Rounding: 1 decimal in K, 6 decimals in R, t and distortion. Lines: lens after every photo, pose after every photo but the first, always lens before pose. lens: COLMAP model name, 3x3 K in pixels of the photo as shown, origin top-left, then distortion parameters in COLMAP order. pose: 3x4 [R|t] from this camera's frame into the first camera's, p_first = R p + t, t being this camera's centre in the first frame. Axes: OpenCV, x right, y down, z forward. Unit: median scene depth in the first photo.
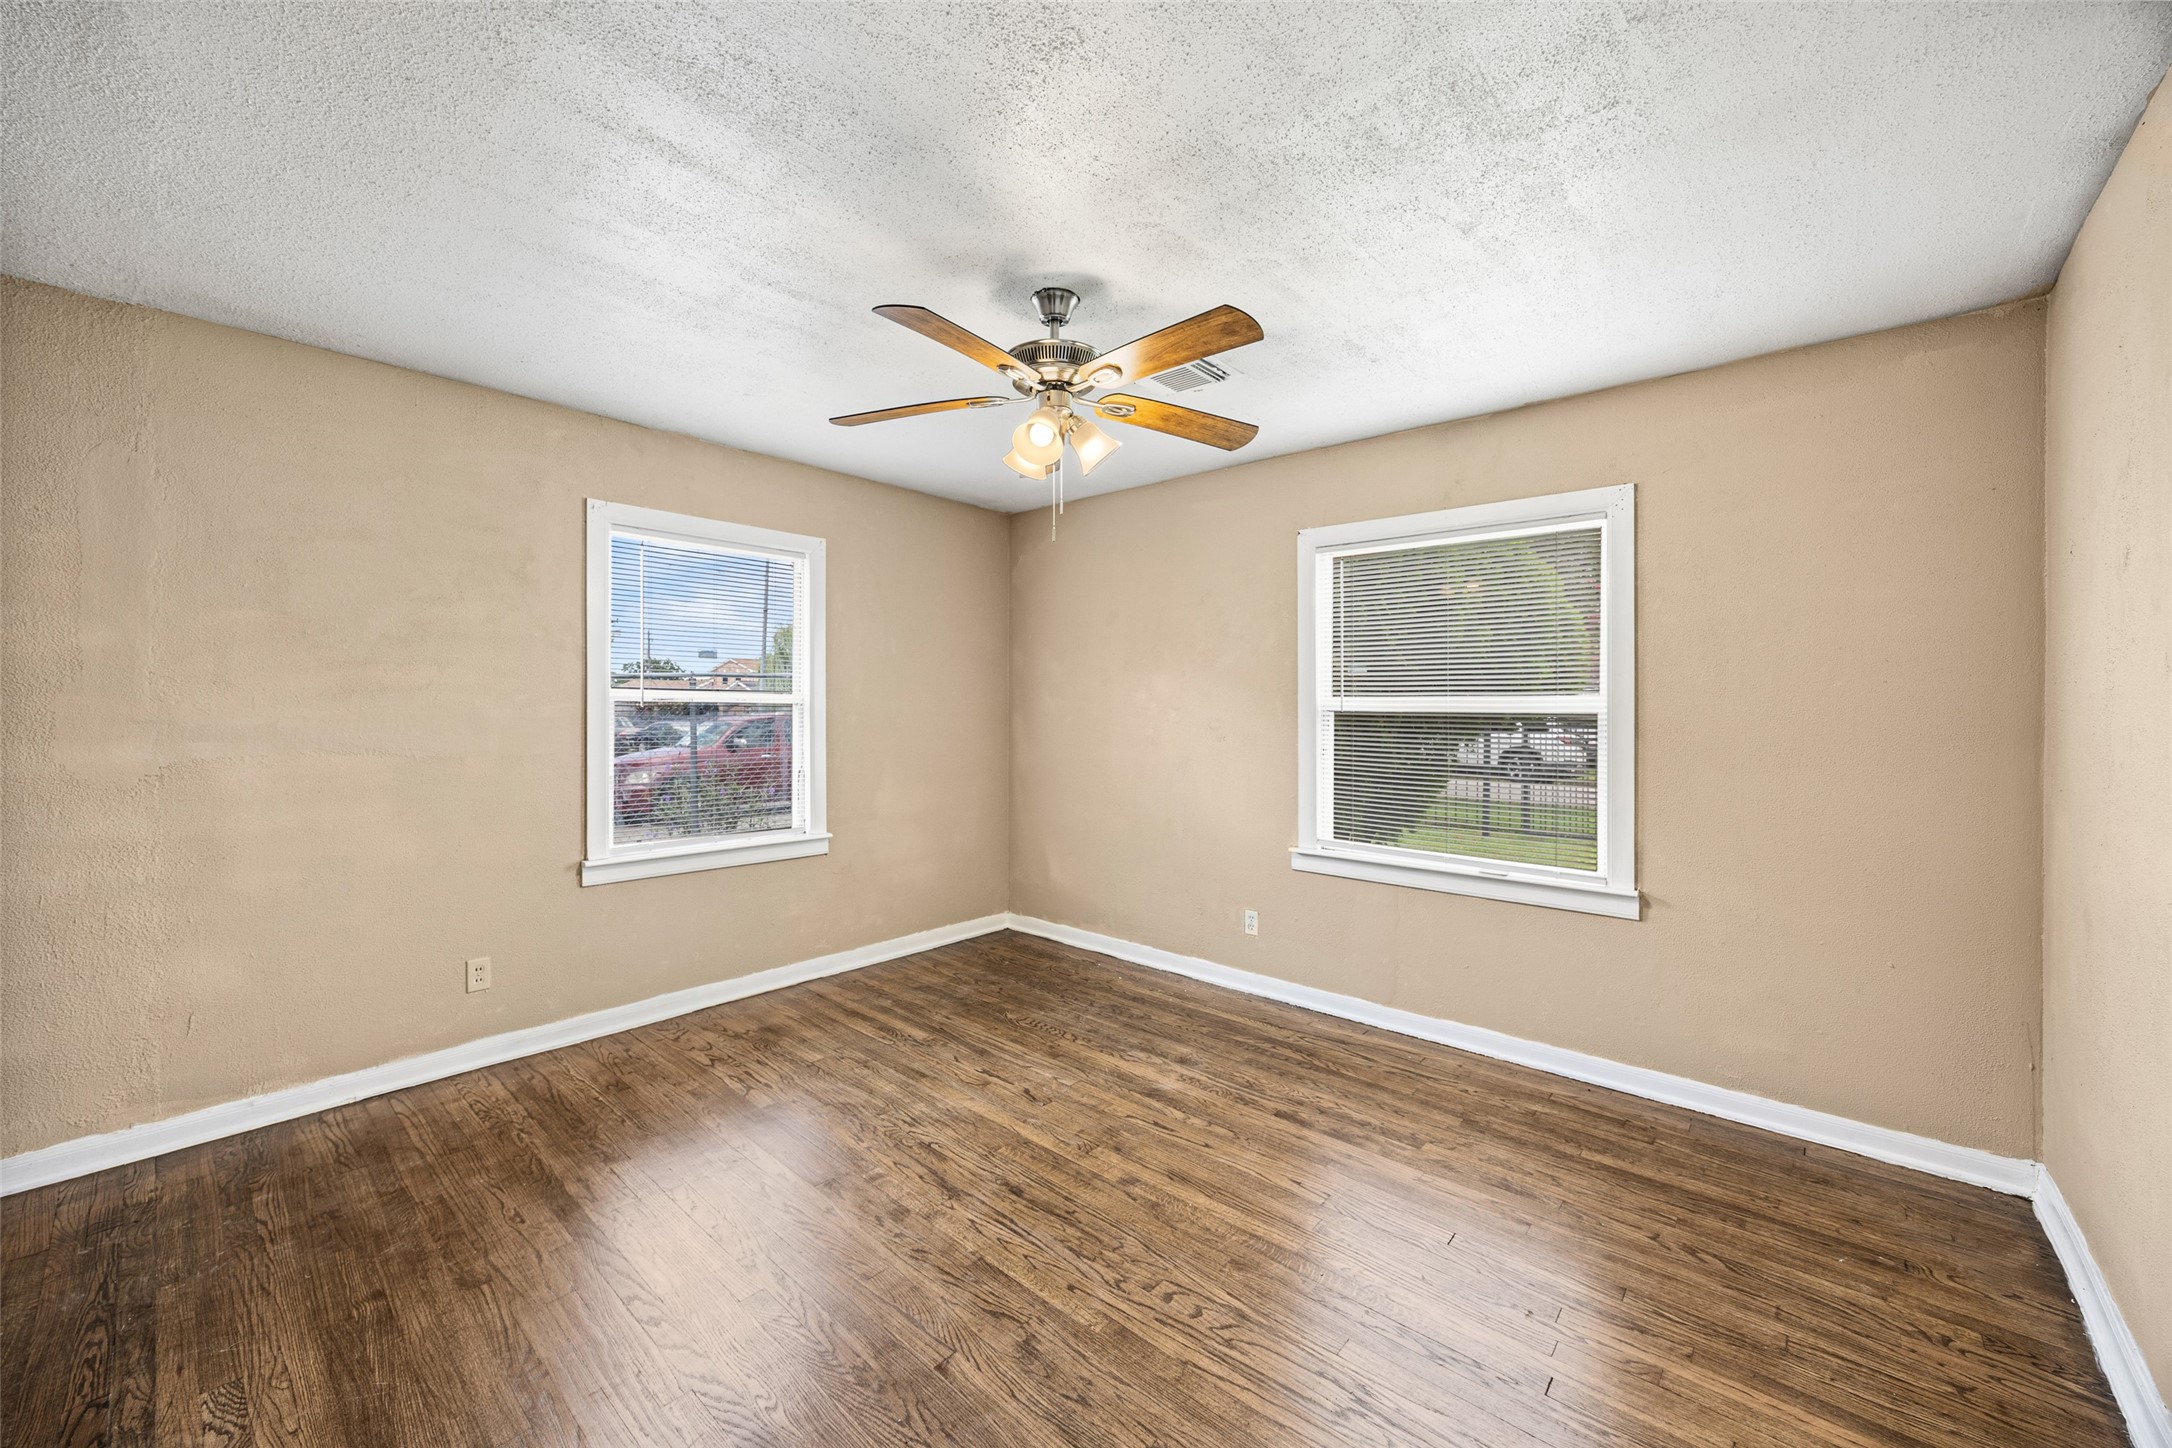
lens RADIAL K [[826.2, 0, 1084.0], [0, 826.2, 706.0], [0, 0, 1]] dist [-0.005862, -0.000183]
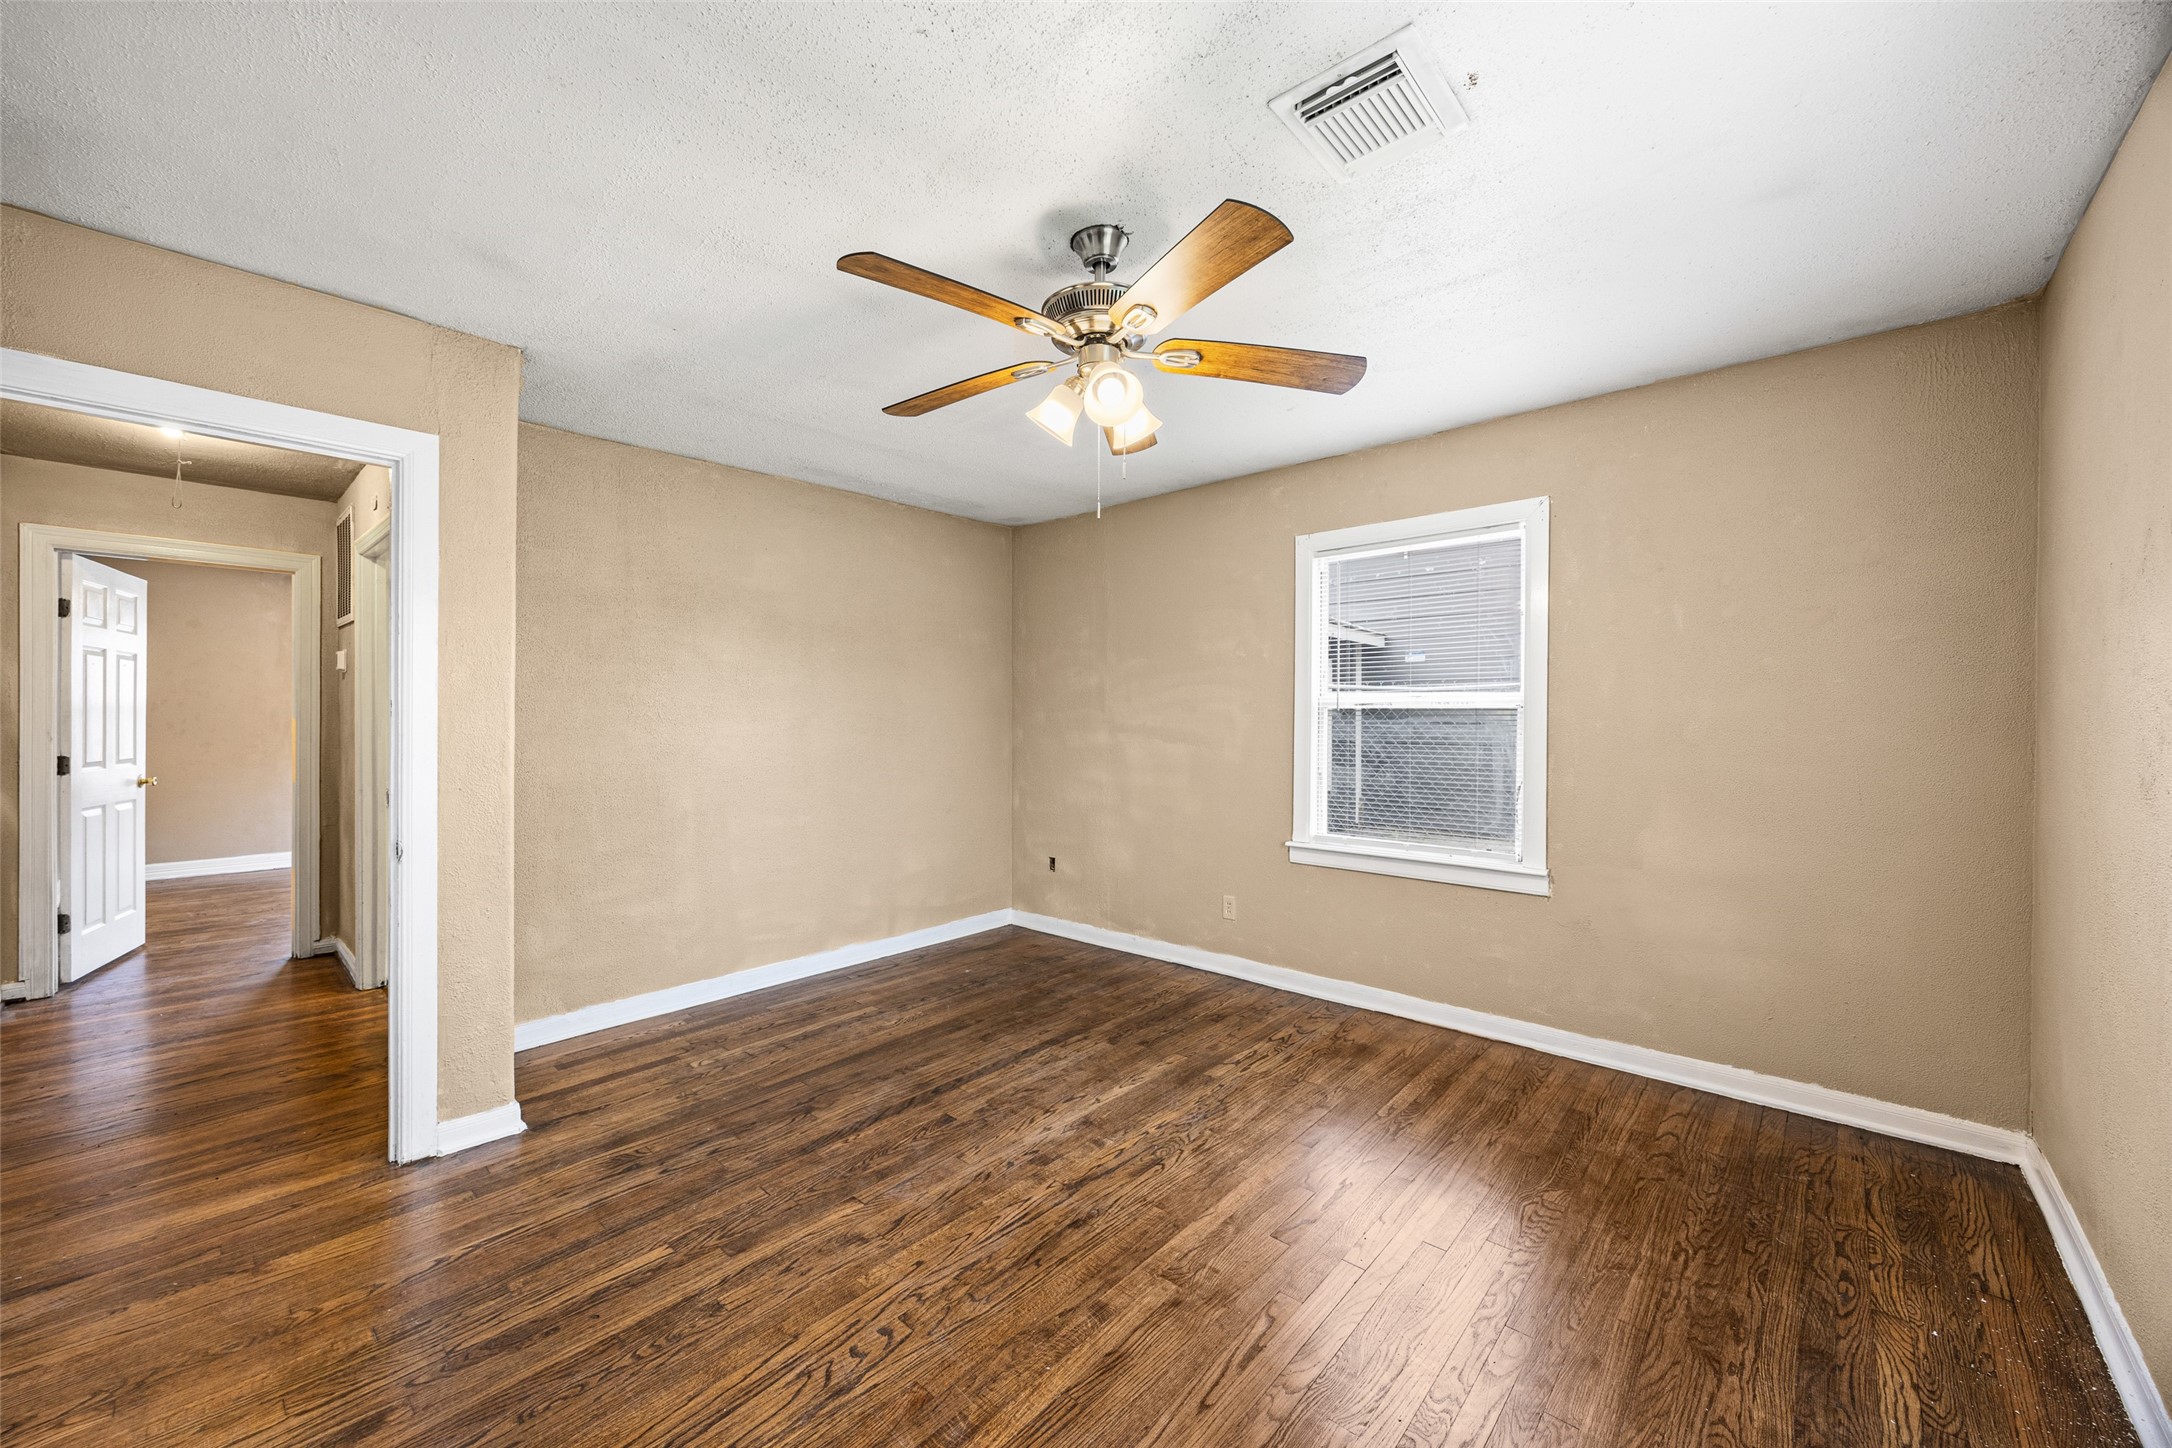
lens RADIAL K [[826.2, 0, 1079.6], [0, 826.2, 721.1], [0, 0, 1]] dist [-0.005862, -0.000183]
pose [[-0.008255, 0.003779, -0.999959, 0.736228], [0.006629, 0.999971, 0.003724, 0.008116], [0.999944, -0.006598, -0.008280, 0.868978]]
